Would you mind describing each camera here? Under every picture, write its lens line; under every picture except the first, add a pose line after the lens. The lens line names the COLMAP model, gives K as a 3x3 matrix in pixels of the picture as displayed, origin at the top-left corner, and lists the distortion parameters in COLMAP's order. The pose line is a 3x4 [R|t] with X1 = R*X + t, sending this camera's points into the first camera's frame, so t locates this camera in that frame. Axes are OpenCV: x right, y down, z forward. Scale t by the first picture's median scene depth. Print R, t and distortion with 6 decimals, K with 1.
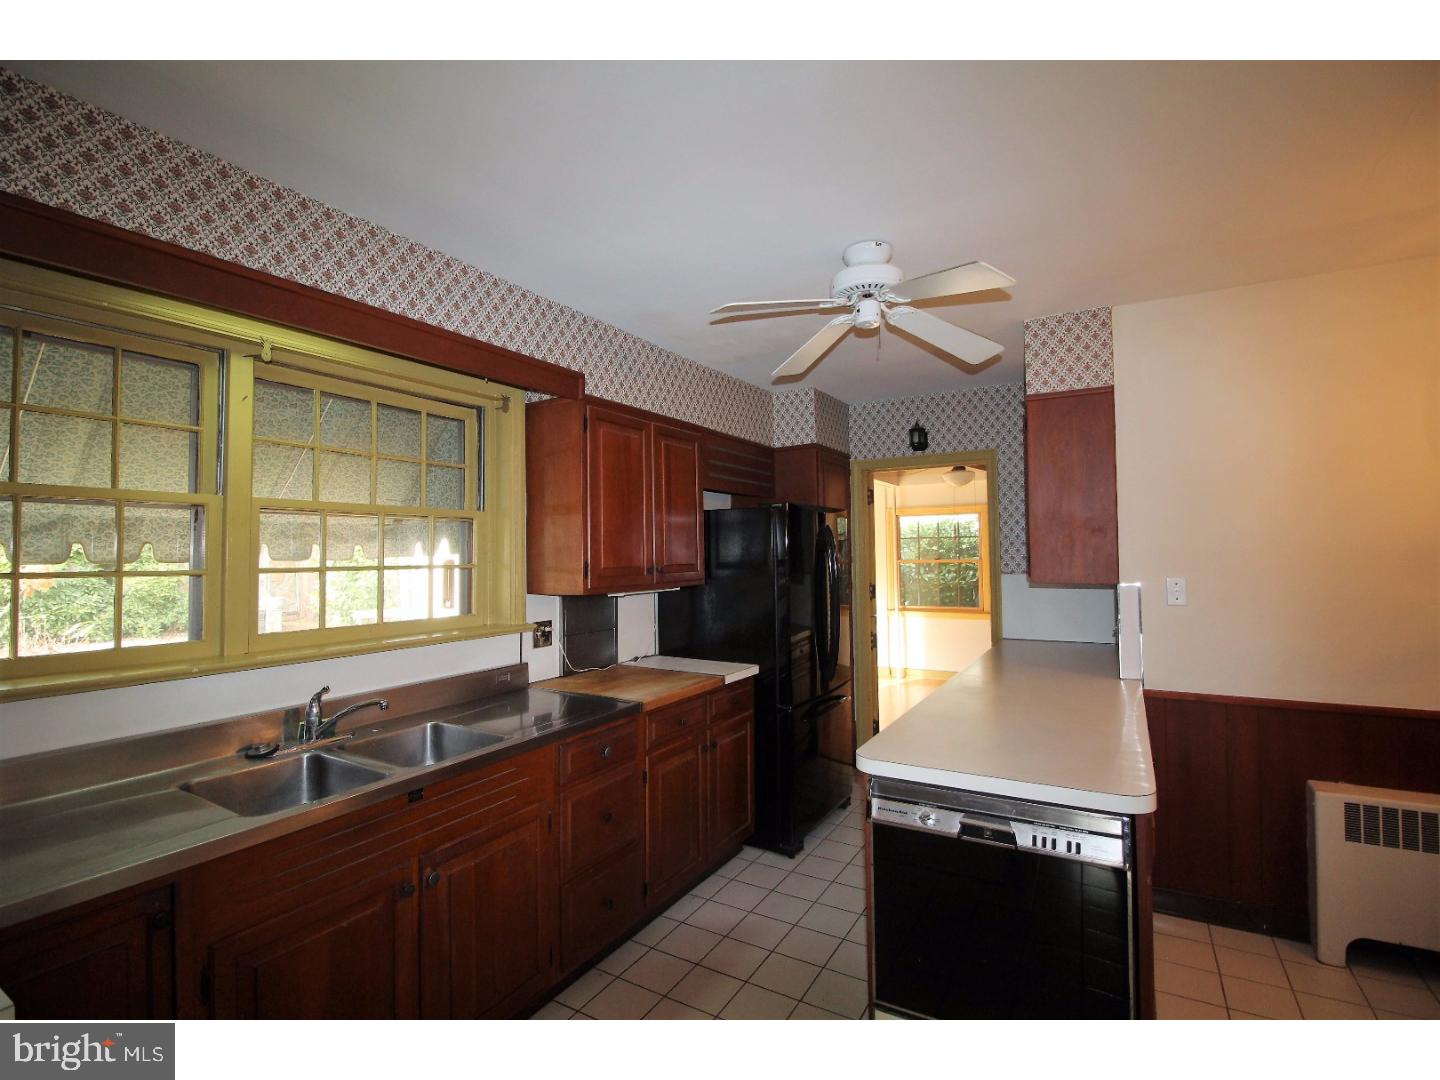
lens RADIAL K [[673.7, 0, 722.5], [0, 673.7, 539.9], [0, 0, 1]] dist [-0.004636, -0.000816]
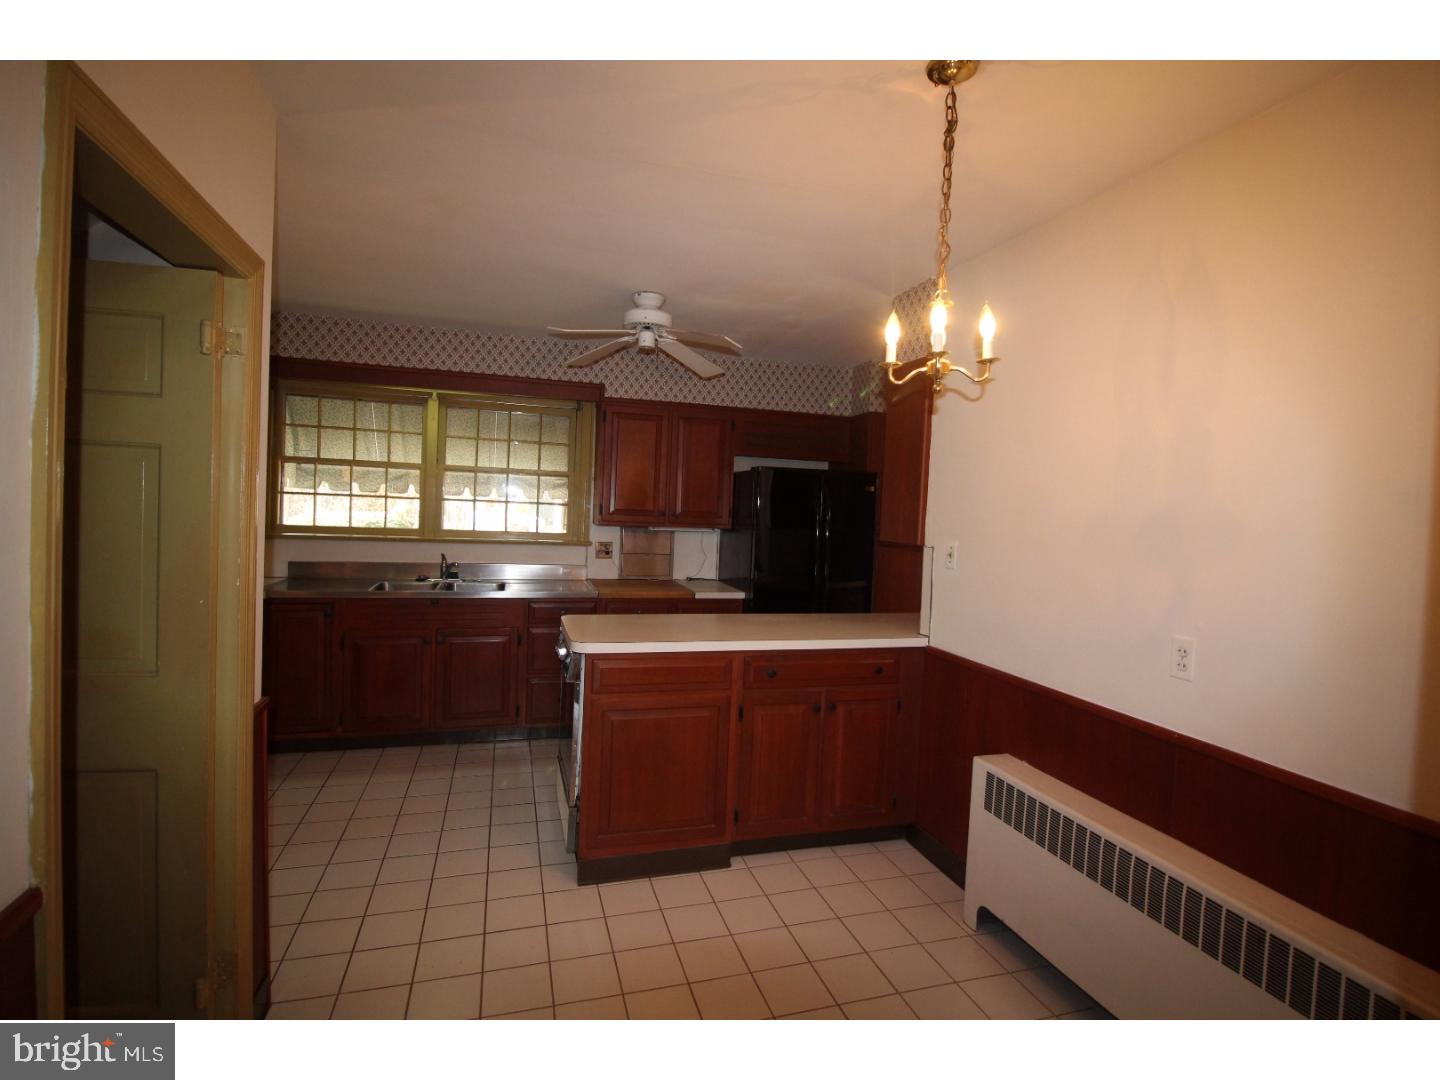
lens RADIAL K [[704.7, 0, 719.8], [0, 704.7, 537.8], [0, 0, 1]] dist [0.004406, 0.000195]
pose [[0.733670, 0.070208, -0.675869, 1.280732], [-0.036750, 0.997292, 0.063704, -0.005927], [0.678511, -0.021899, 0.734263, -0.031095]]
